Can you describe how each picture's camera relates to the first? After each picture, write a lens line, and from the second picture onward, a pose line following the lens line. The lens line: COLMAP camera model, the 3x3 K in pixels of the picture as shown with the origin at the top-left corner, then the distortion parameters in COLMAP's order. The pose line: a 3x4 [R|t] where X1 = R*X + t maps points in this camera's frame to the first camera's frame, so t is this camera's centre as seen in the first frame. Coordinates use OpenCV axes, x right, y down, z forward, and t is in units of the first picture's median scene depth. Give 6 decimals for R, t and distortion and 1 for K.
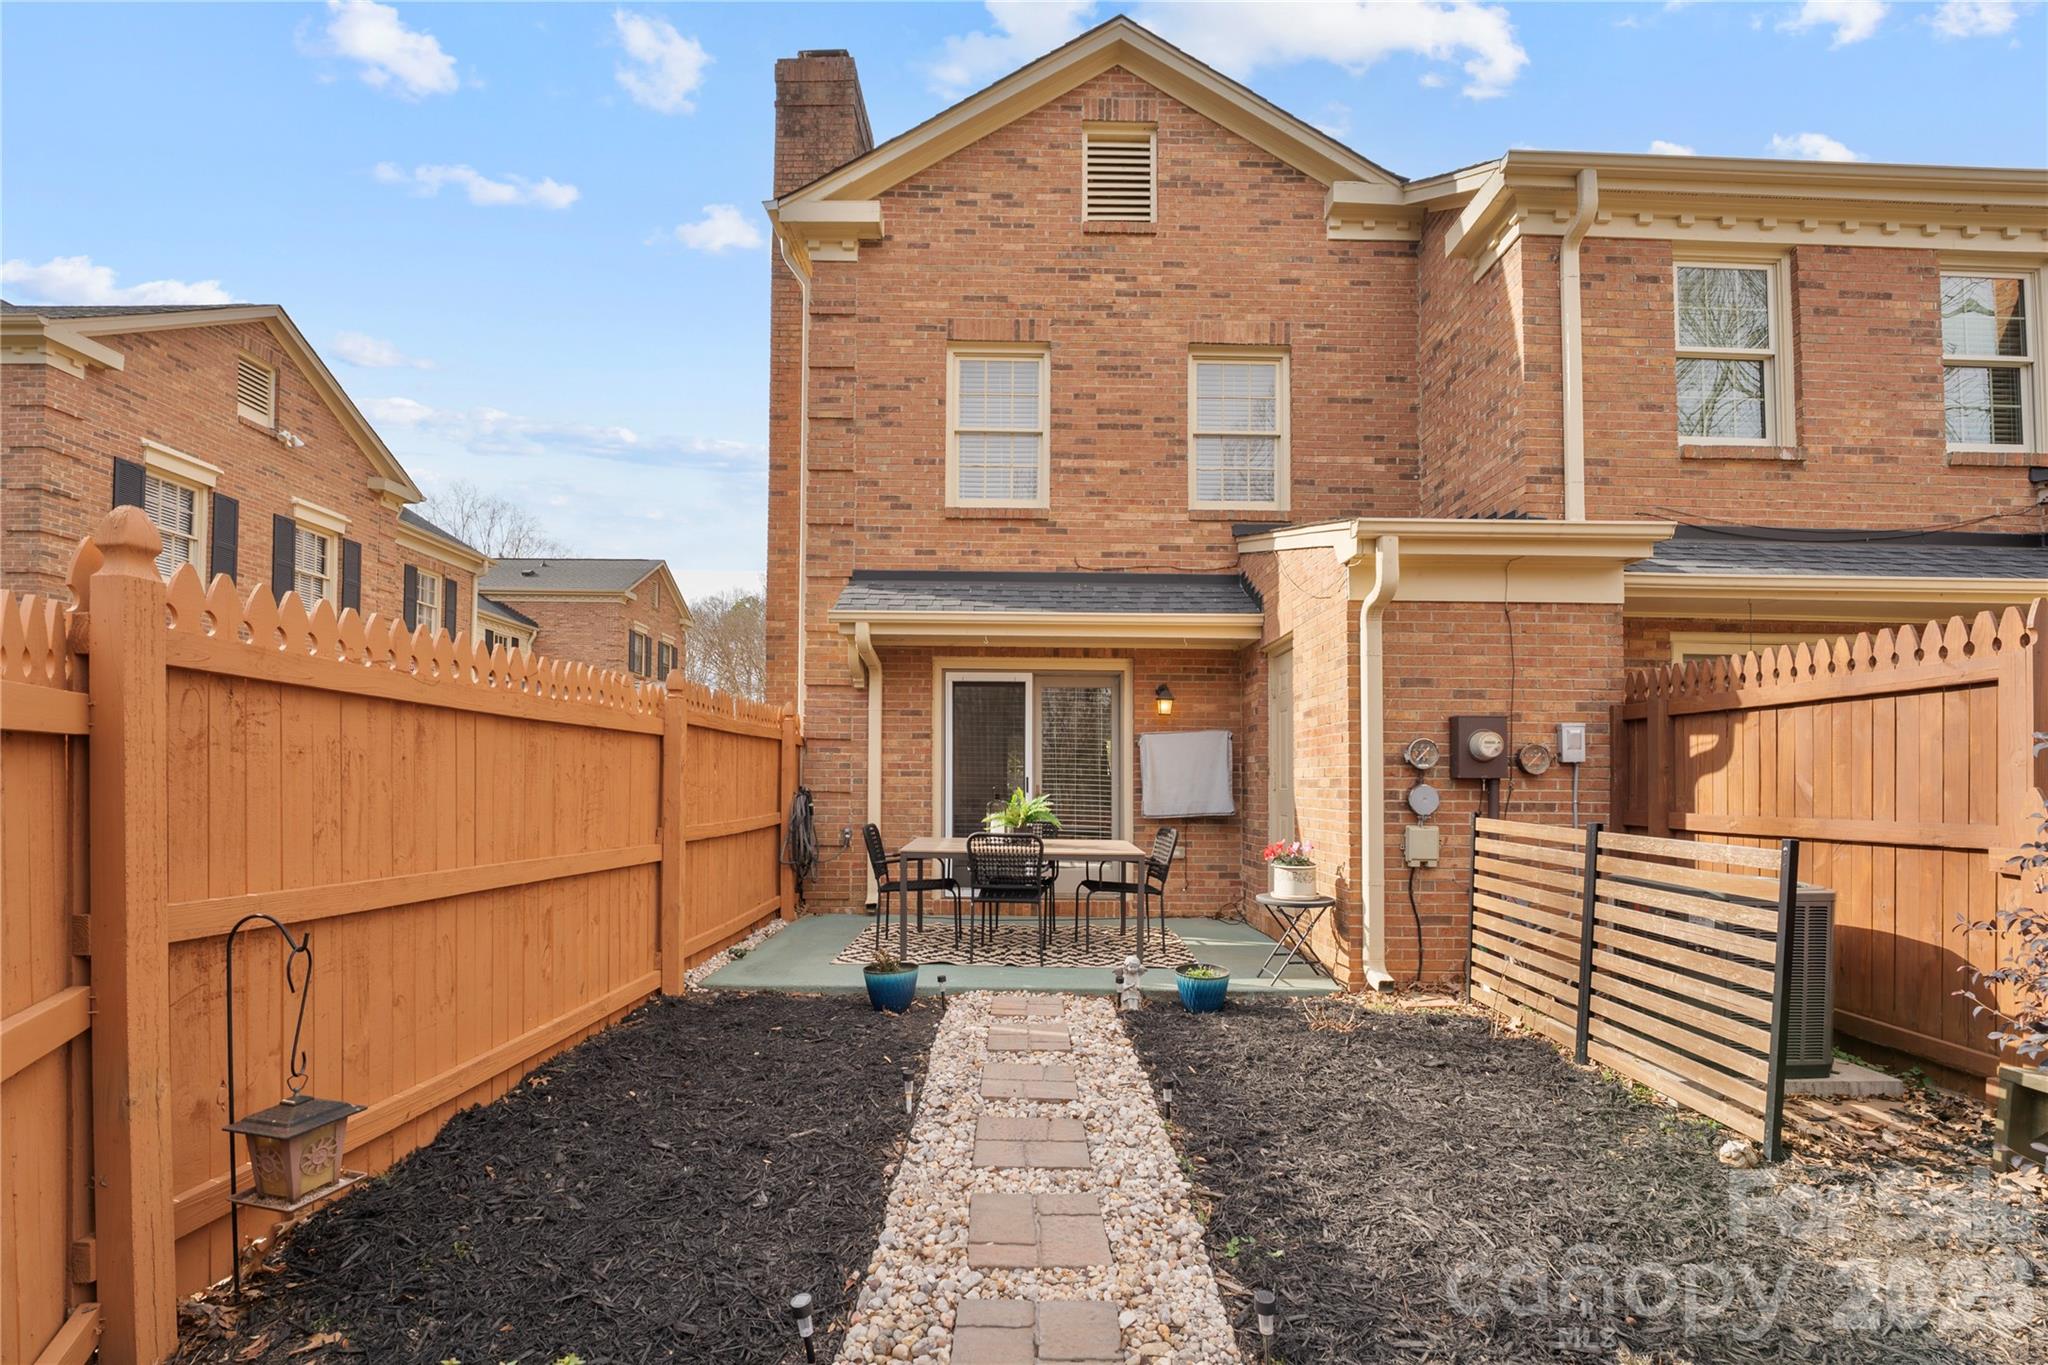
lens RADIAL K [[901.5, 0, 1039.7], [0, 901.5, 778.9], [0, 0, 1]] dist [-0.007738, -0.000194]
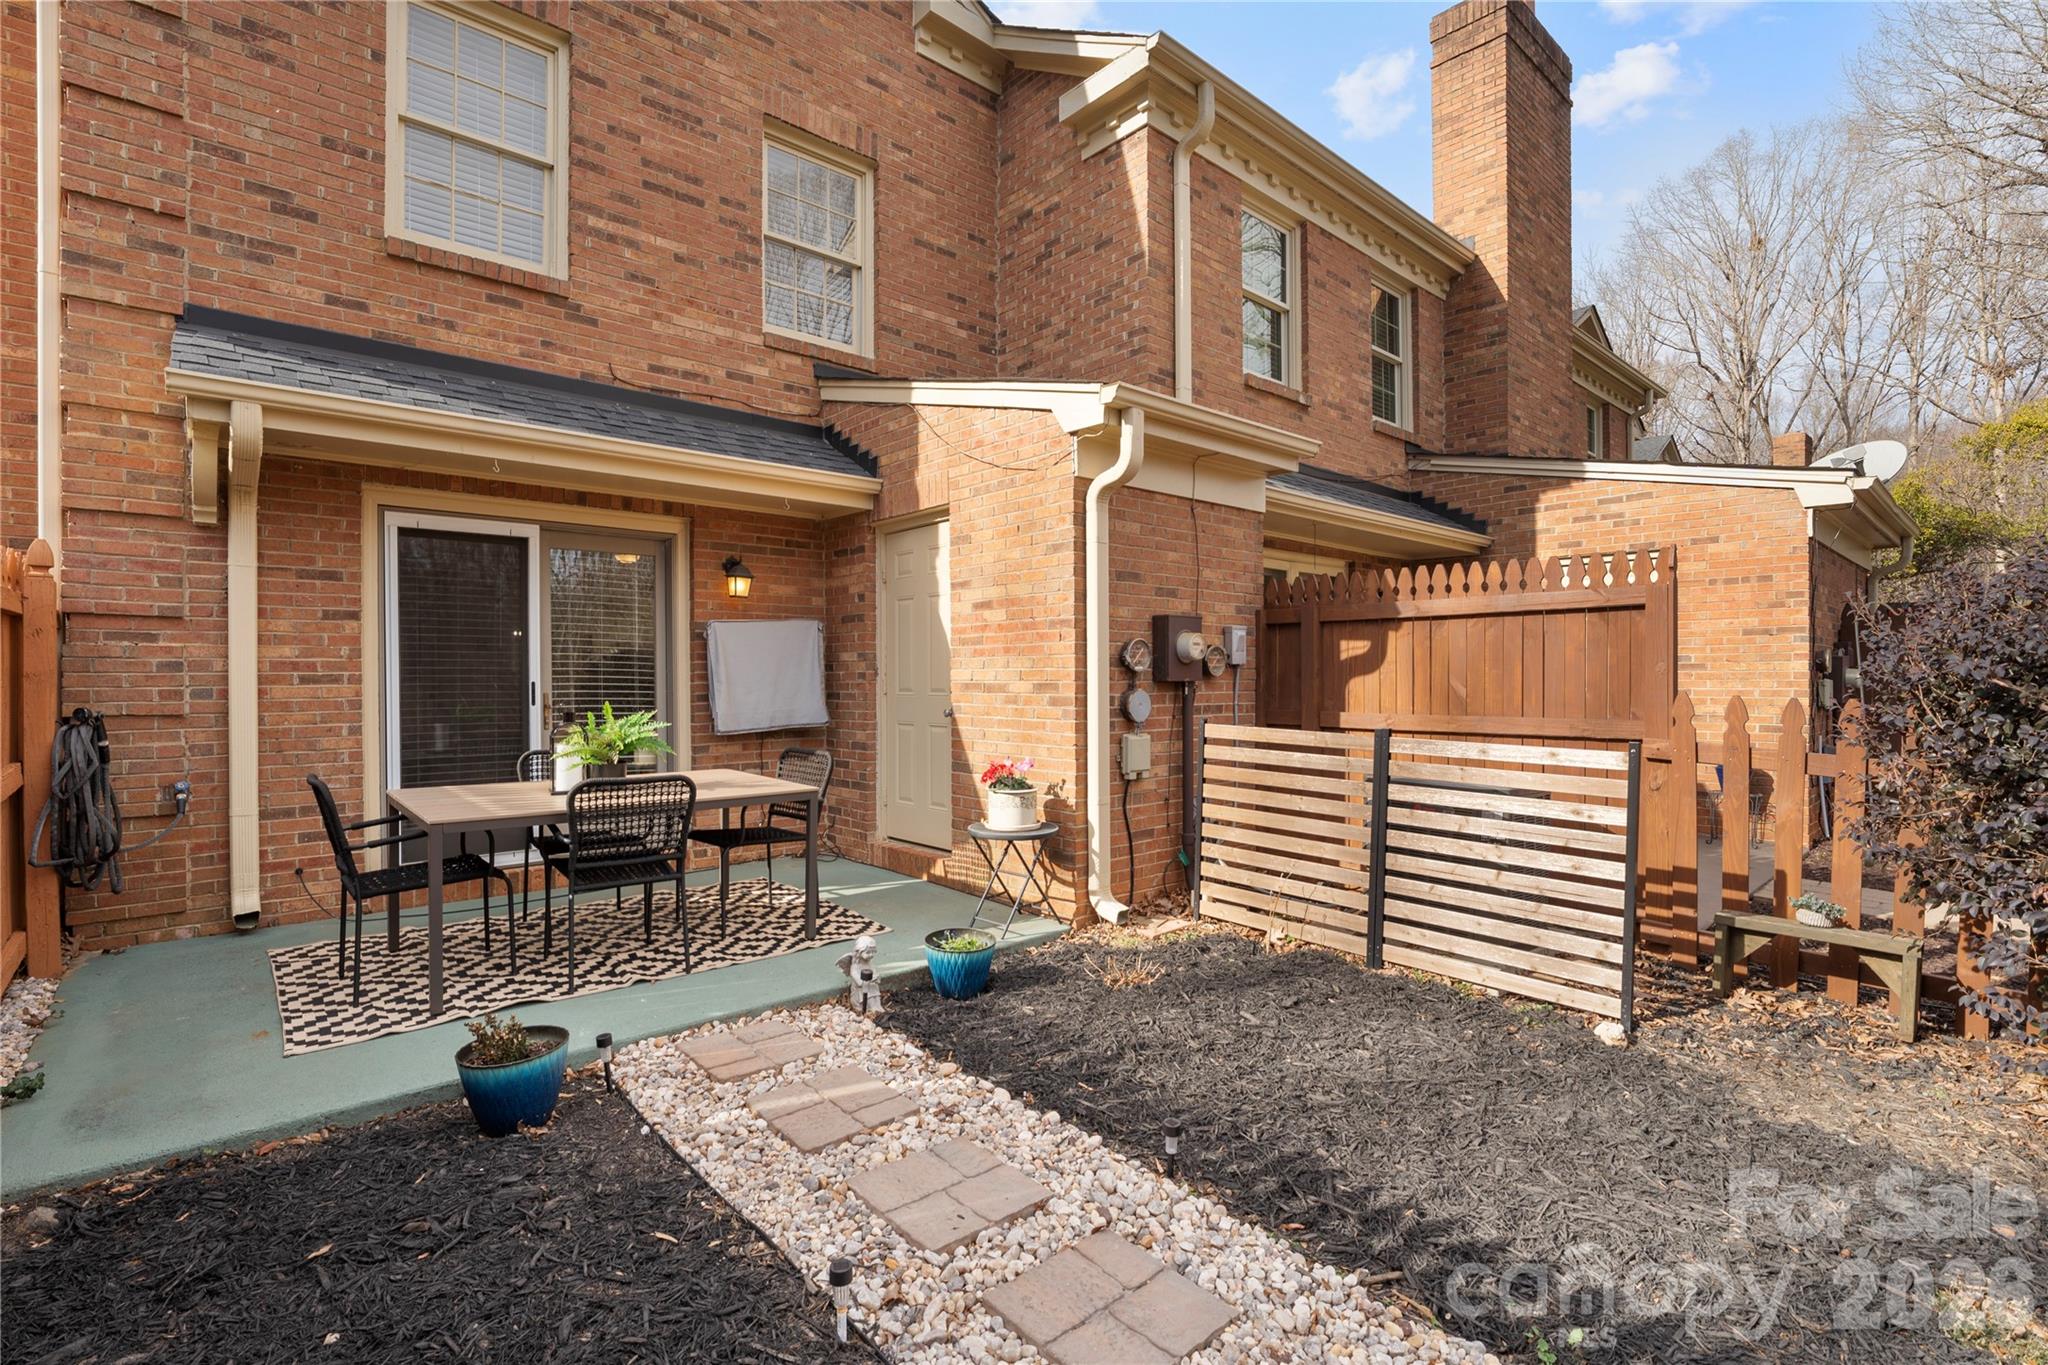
lens RADIAL K [[941.9, 0, 1024.0], [0, 941.9, 682.5], [0, 0, 1]] dist [-0.006650, -0.000330]
pose [[0.753712, -0.015847, 0.657014, -0.200443], [0.004764, 0.999815, 0.018650, -0.012963], [-0.657188, -0.010927, 0.753648, 0.245499]]
